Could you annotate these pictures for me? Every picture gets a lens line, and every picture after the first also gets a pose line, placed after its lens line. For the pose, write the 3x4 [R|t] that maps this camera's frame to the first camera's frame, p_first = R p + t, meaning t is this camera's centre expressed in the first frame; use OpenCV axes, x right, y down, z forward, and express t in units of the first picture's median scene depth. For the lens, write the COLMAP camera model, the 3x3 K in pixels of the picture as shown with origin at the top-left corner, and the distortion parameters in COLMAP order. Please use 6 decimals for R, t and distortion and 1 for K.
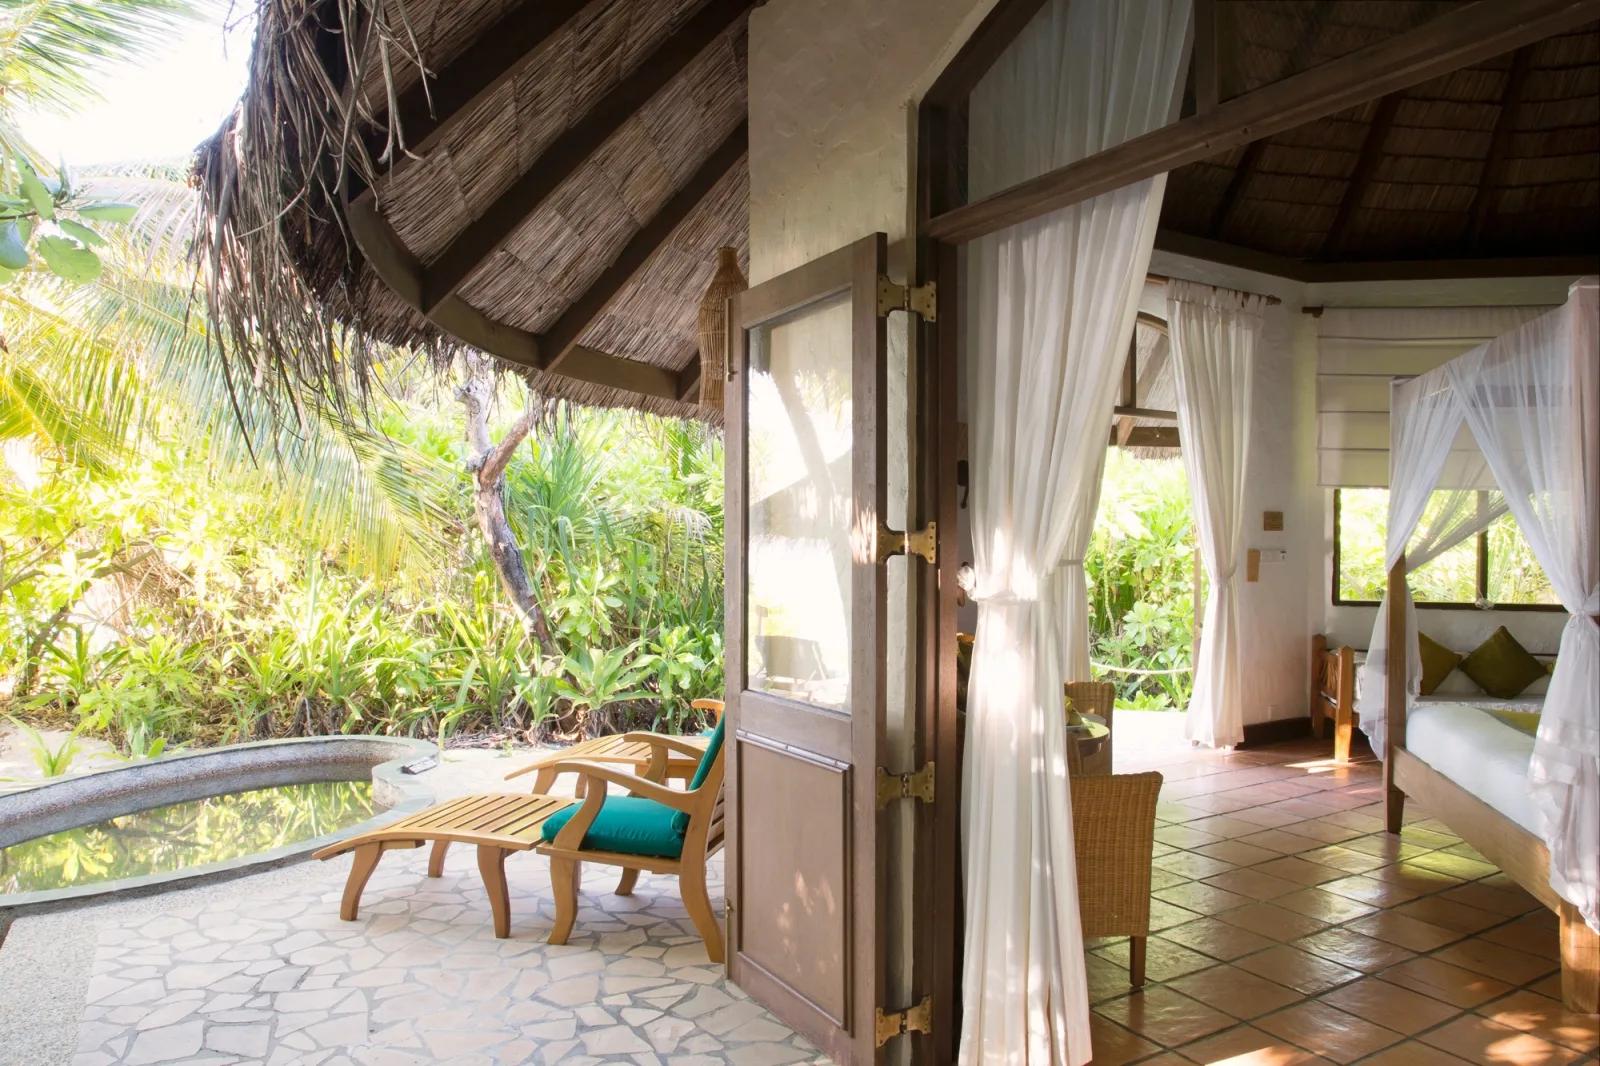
lens RADIAL K [[1147.4, 0, 796.1], [0, 1147.4, 504.6], [0, 0, 1]] dist [-0.105433, 0.078361]
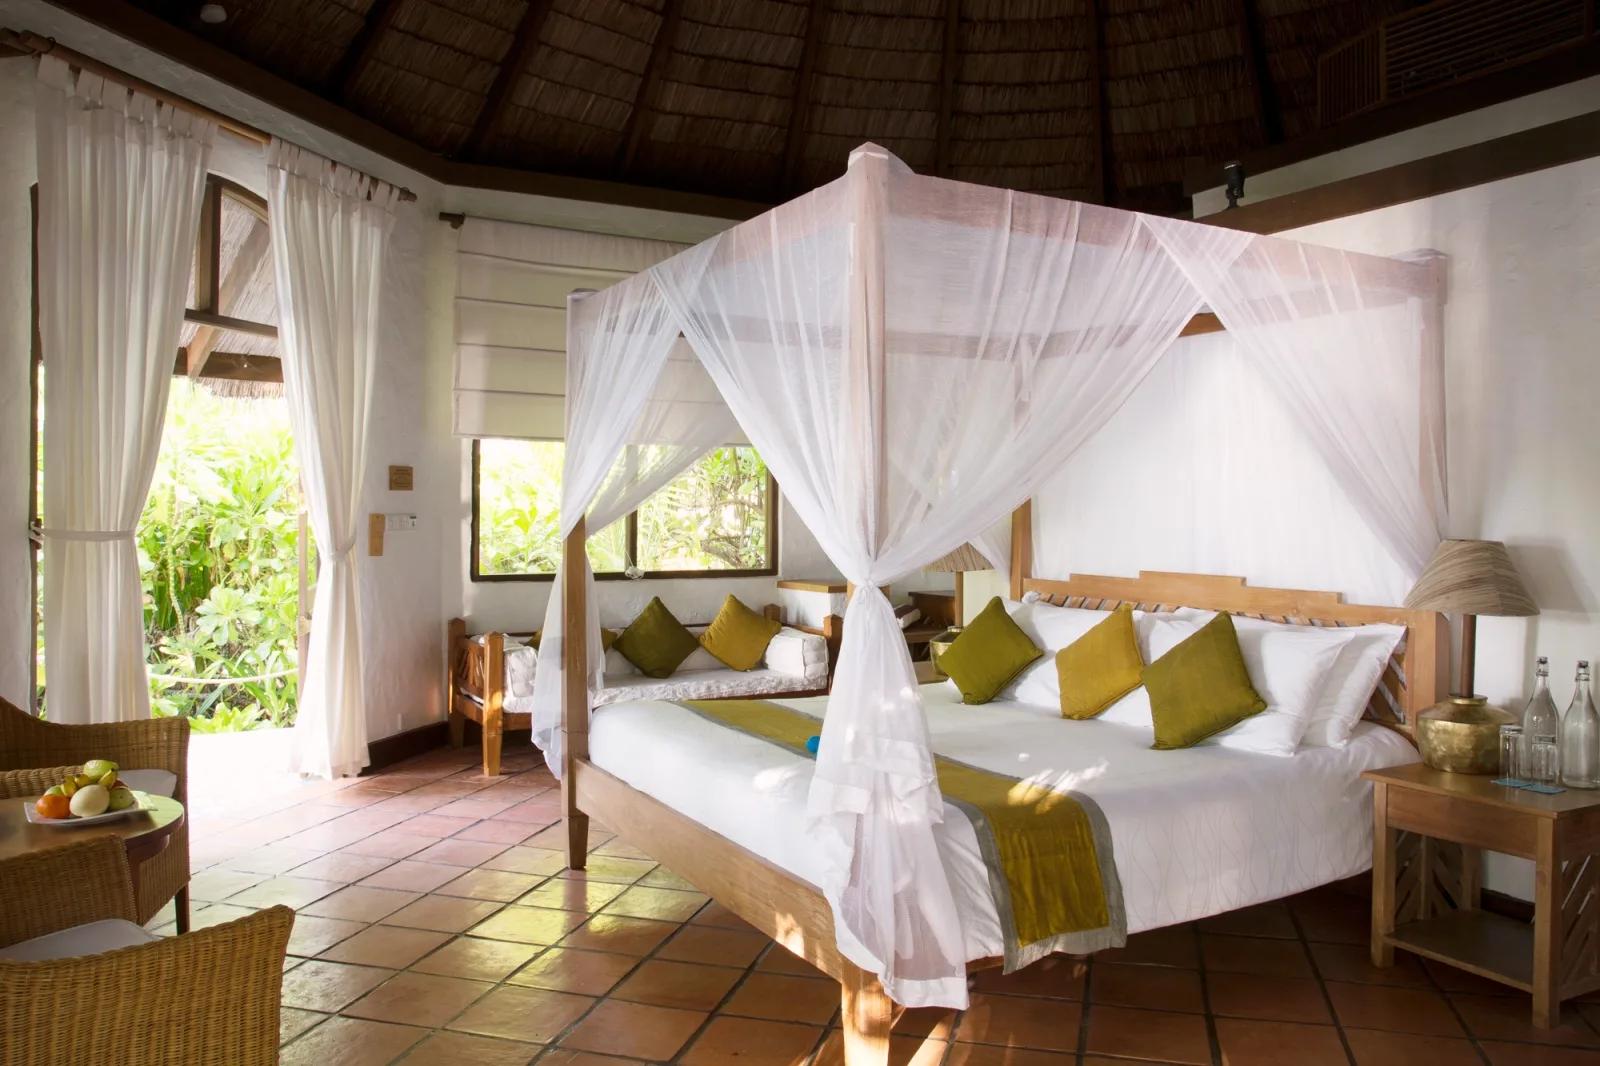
lens RADIAL K [[1147.4, 0, 796.1], [0, 1147.4, 504.6], [0, 0, 1]] dist [-0.105433, 0.078361]
pose [[0.712889, -0.006563, 0.701246, 0.065415], [-0.009774, 0.999766, 0.019293, 0.015295], [-0.701209, -0.020608, 0.712658, 0.245595]]
